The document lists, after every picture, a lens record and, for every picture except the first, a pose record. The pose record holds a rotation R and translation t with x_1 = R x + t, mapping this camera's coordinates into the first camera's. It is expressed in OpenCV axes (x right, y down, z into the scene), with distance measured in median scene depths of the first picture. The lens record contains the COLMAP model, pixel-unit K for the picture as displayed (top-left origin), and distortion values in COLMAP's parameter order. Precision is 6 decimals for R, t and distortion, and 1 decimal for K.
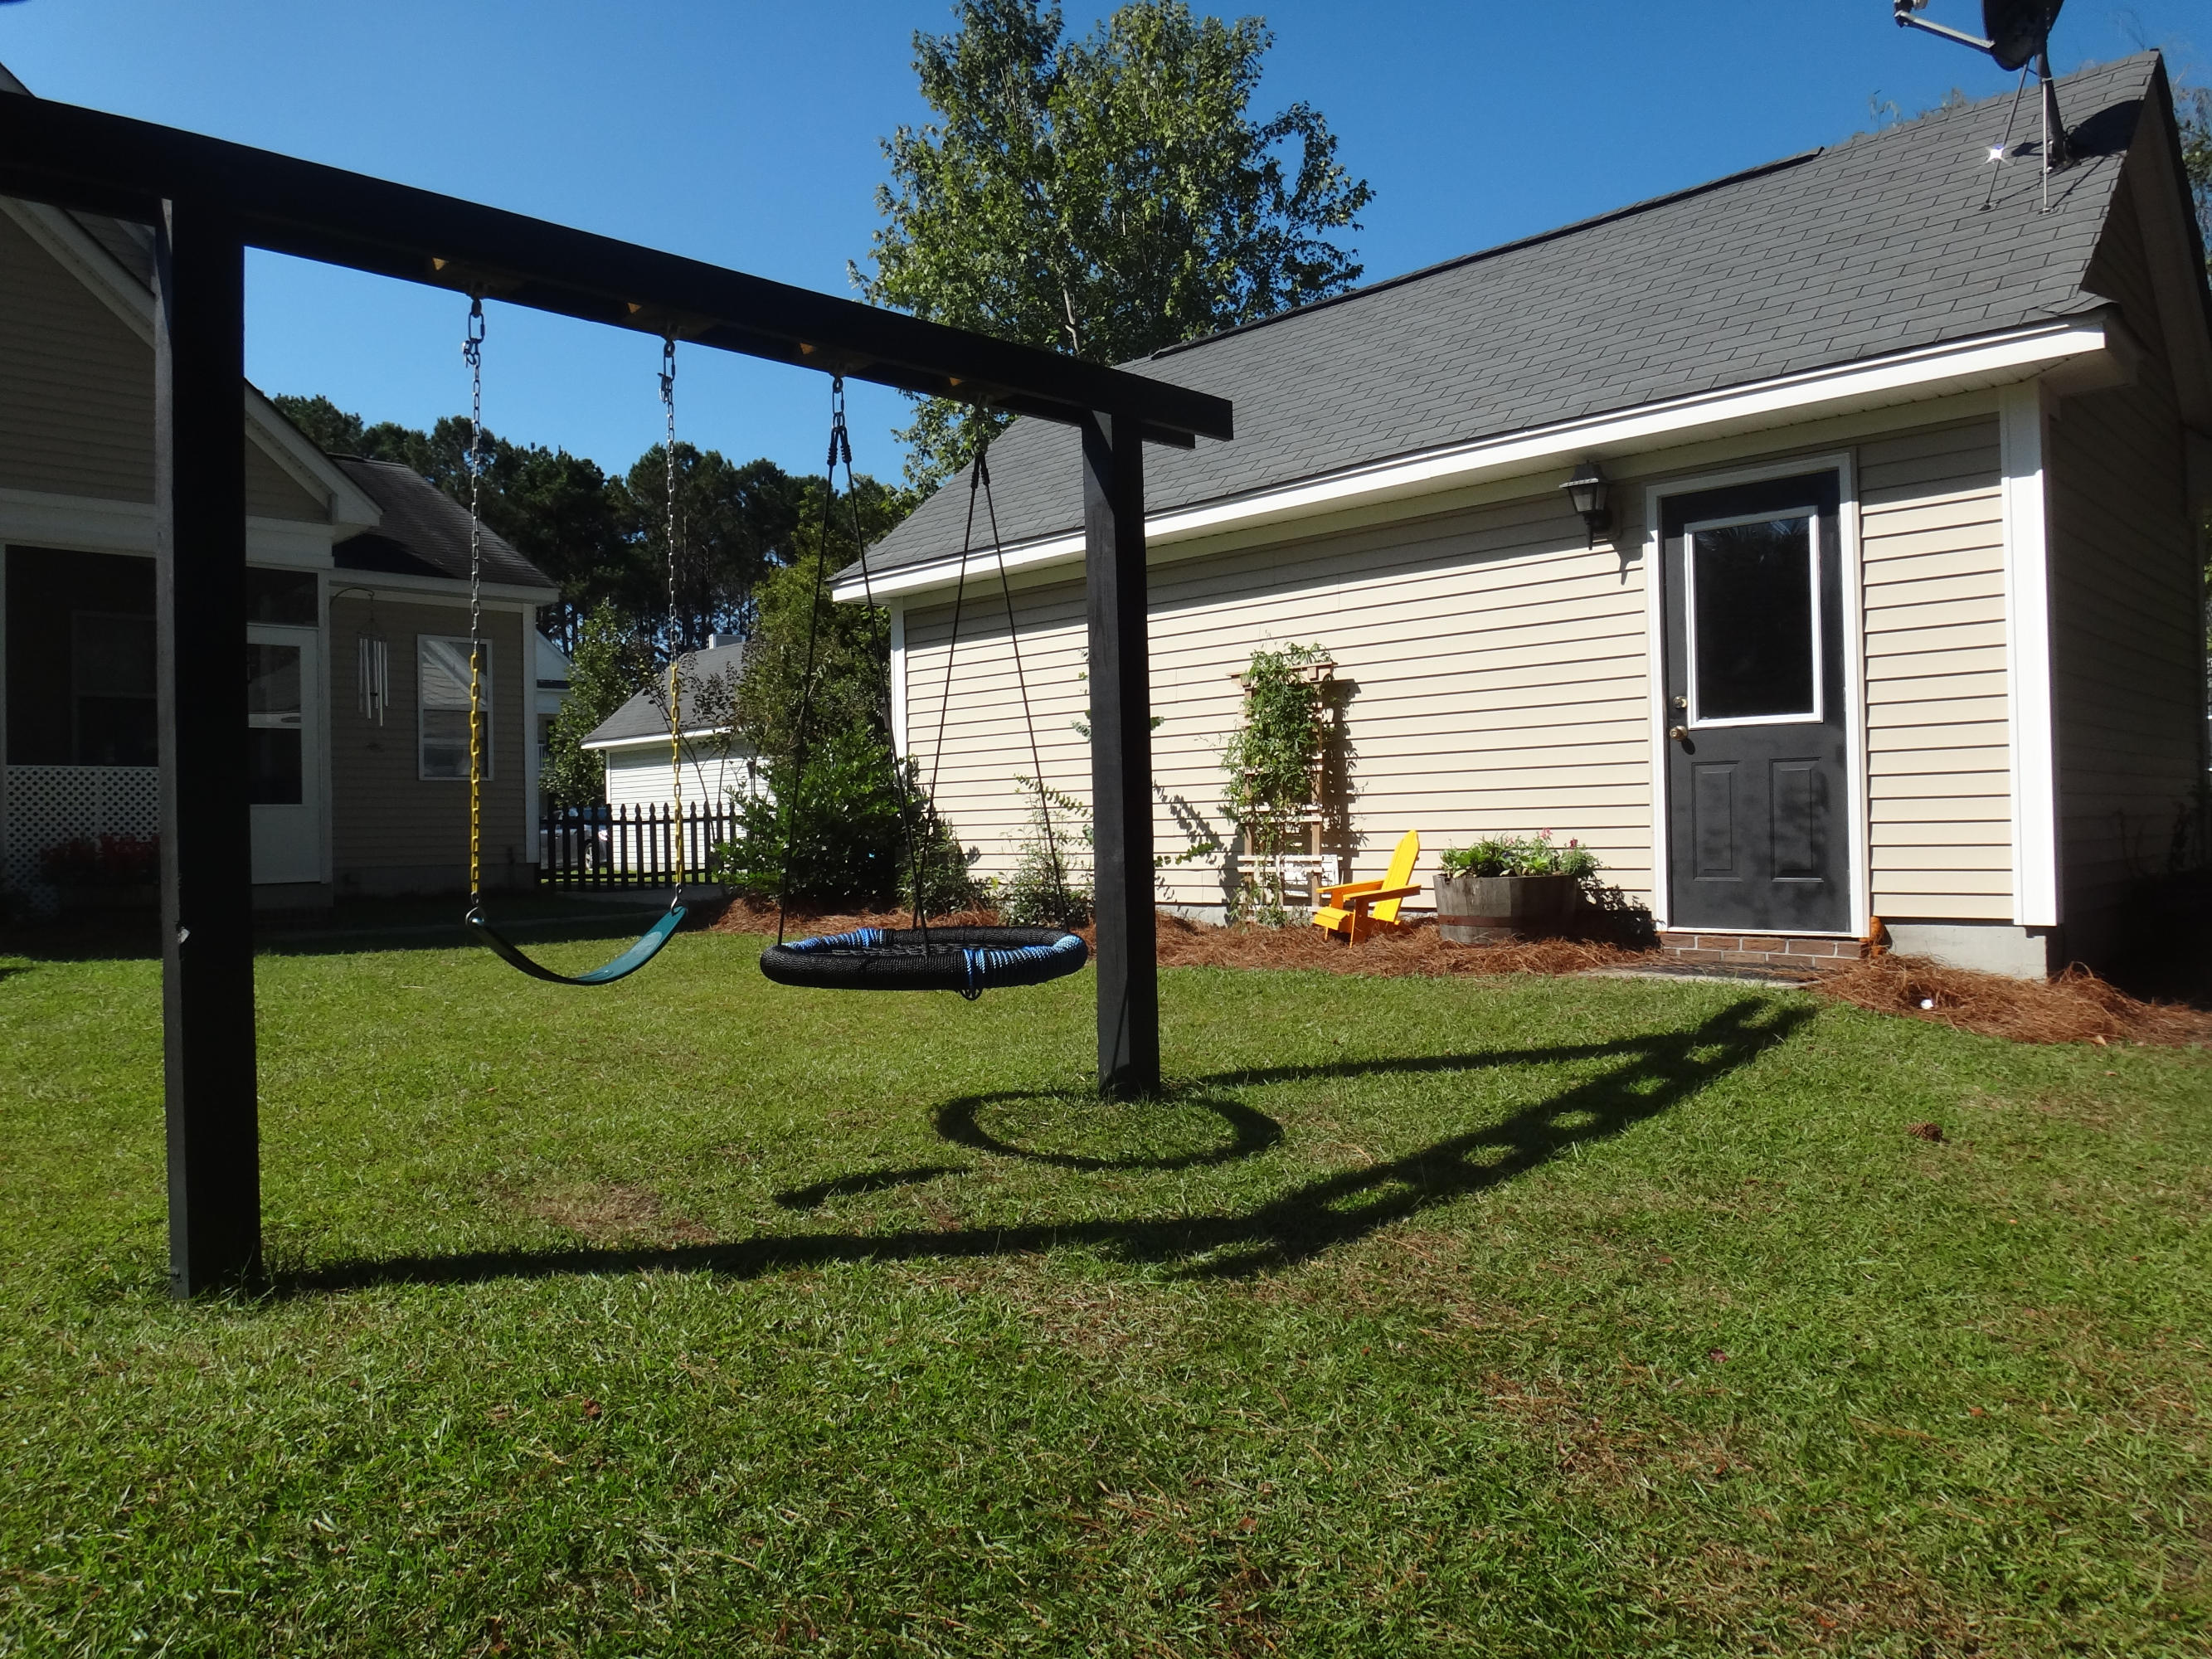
lens RADIAL K [[1587.7, 0, 1100.1], [0, 1587.7, 812.3], [0, 0, 1]] dist [-0.030277, -0.002966]
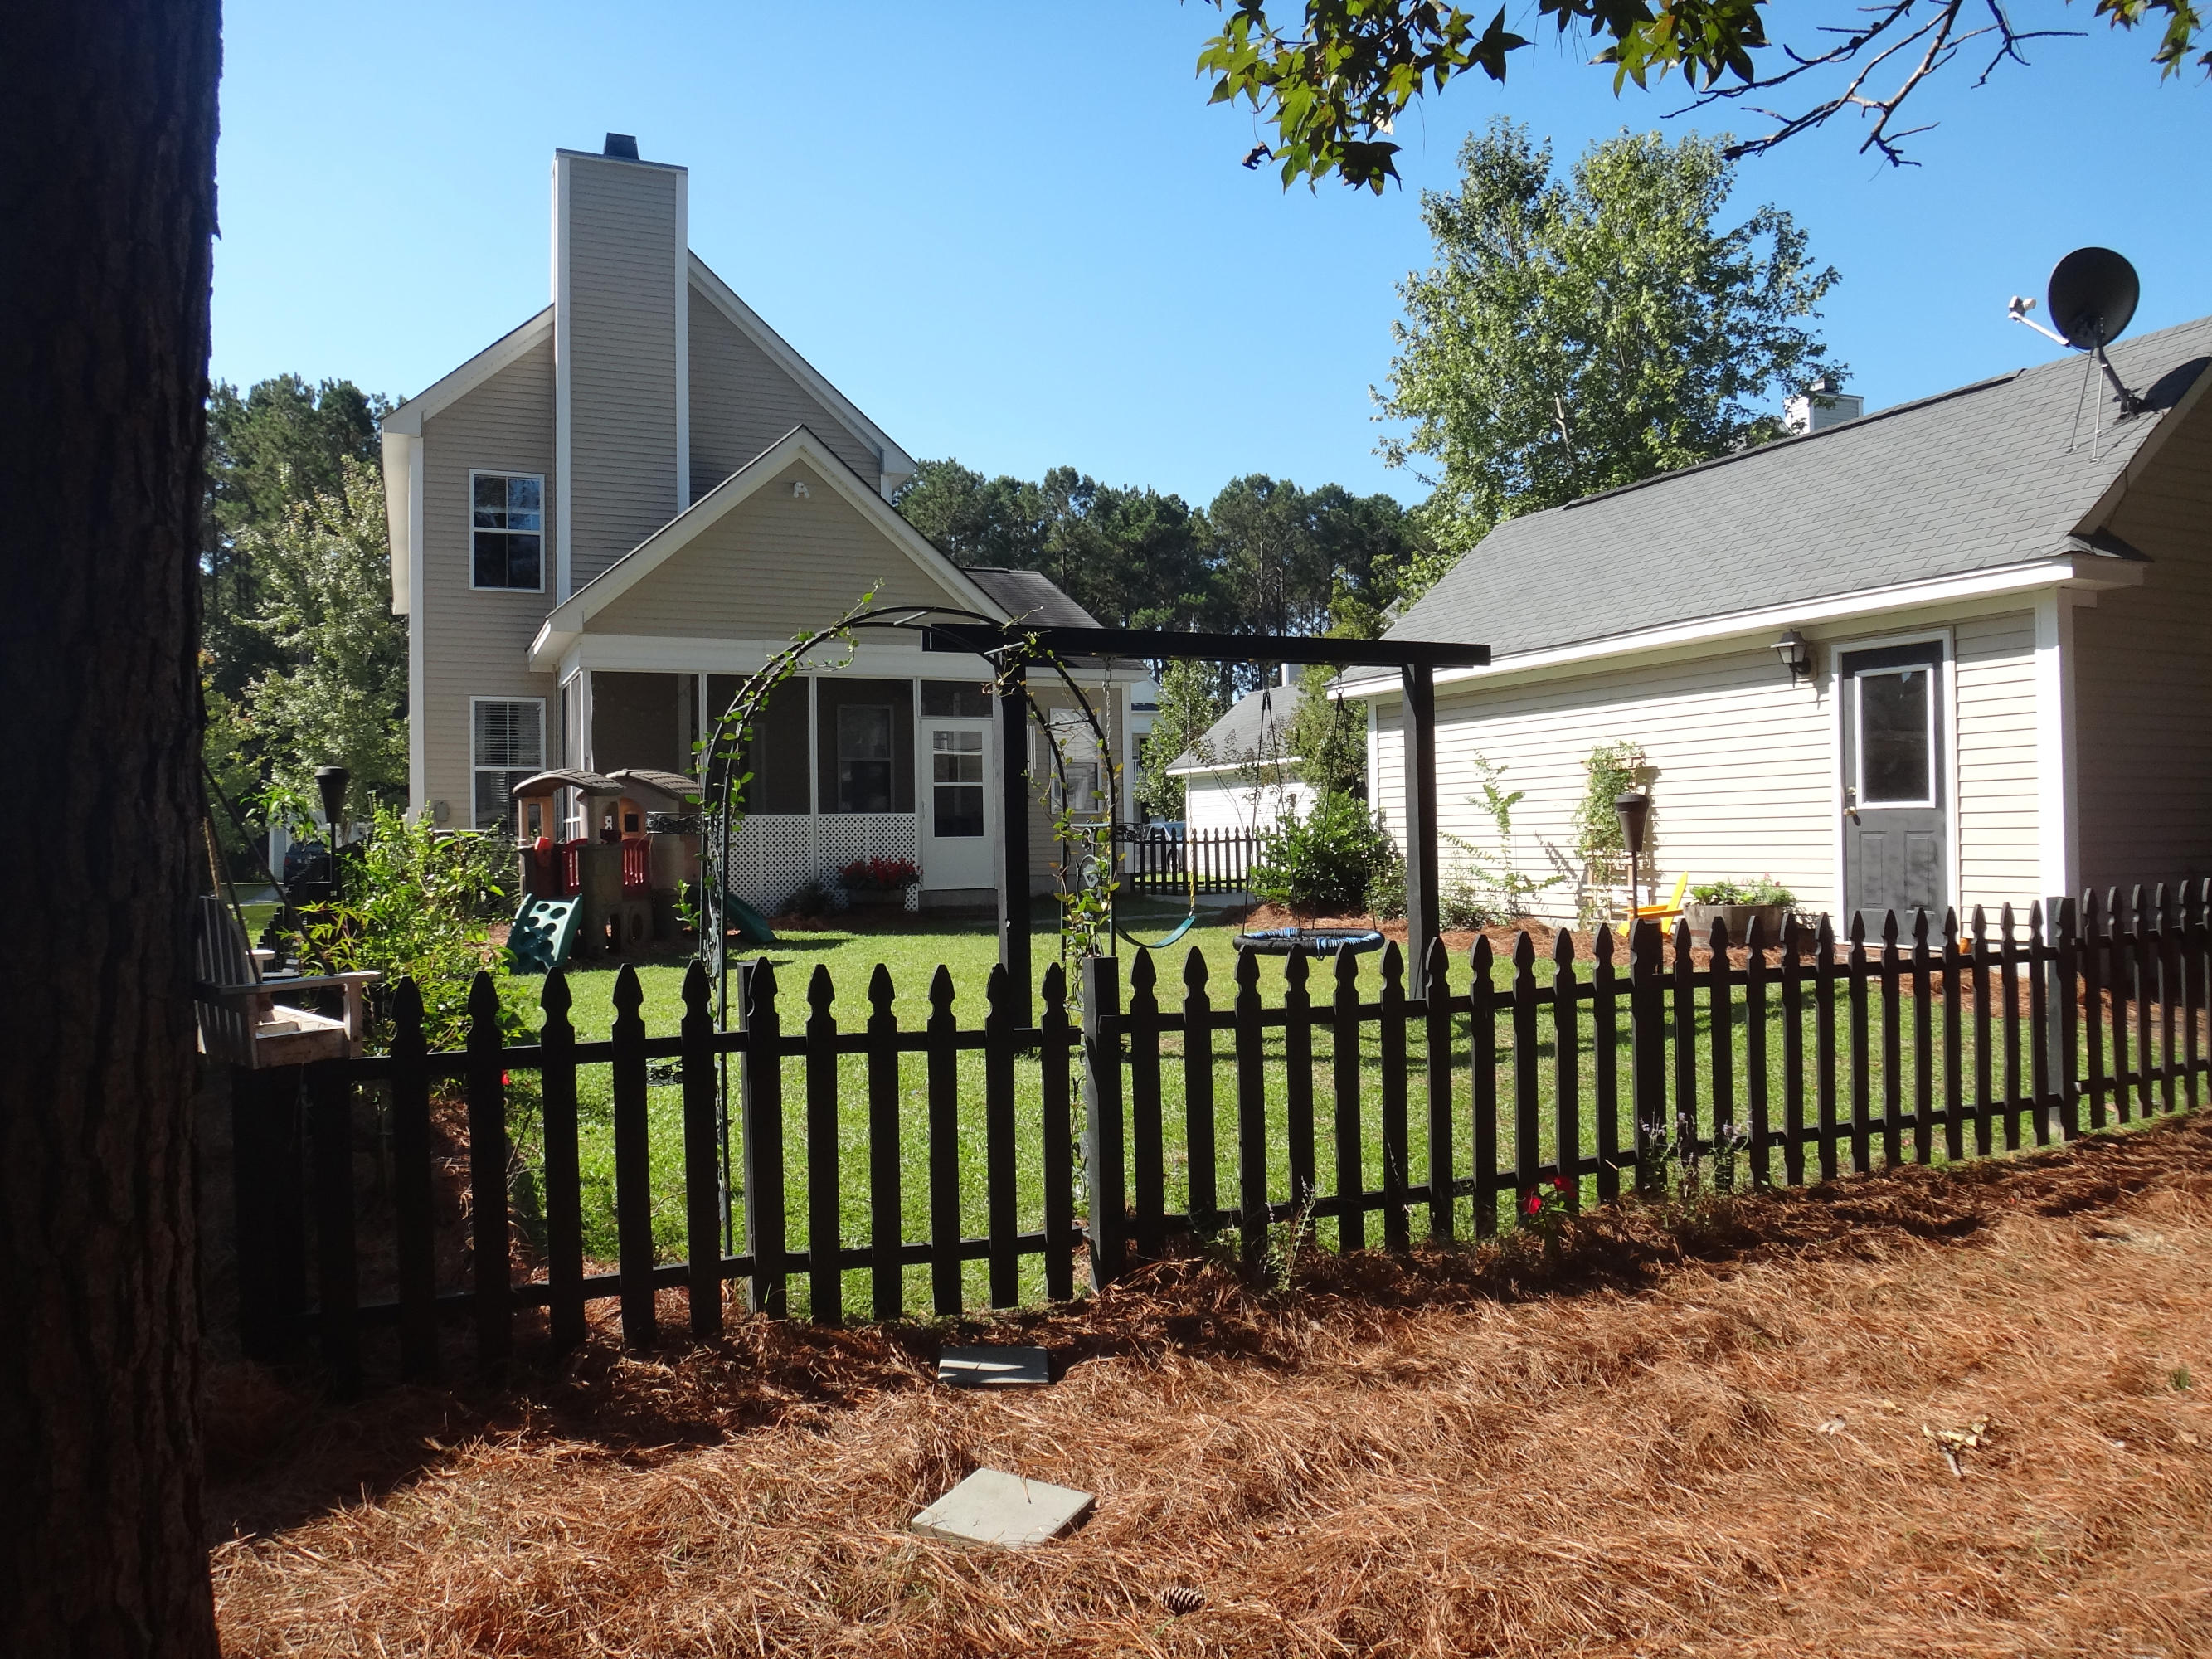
lens RADIAL K [[1587.7, 0, 1100.1], [0, 1587.7, 812.3], [0, 0, 1]] dist [-0.030277, -0.002966]
pose [[0.935358, 0.000114, -0.353703, 0.182288], [0.000268, 0.999999, 0.001031, -0.040241], [0.353702, -0.001060, 0.935357, -0.515948]]
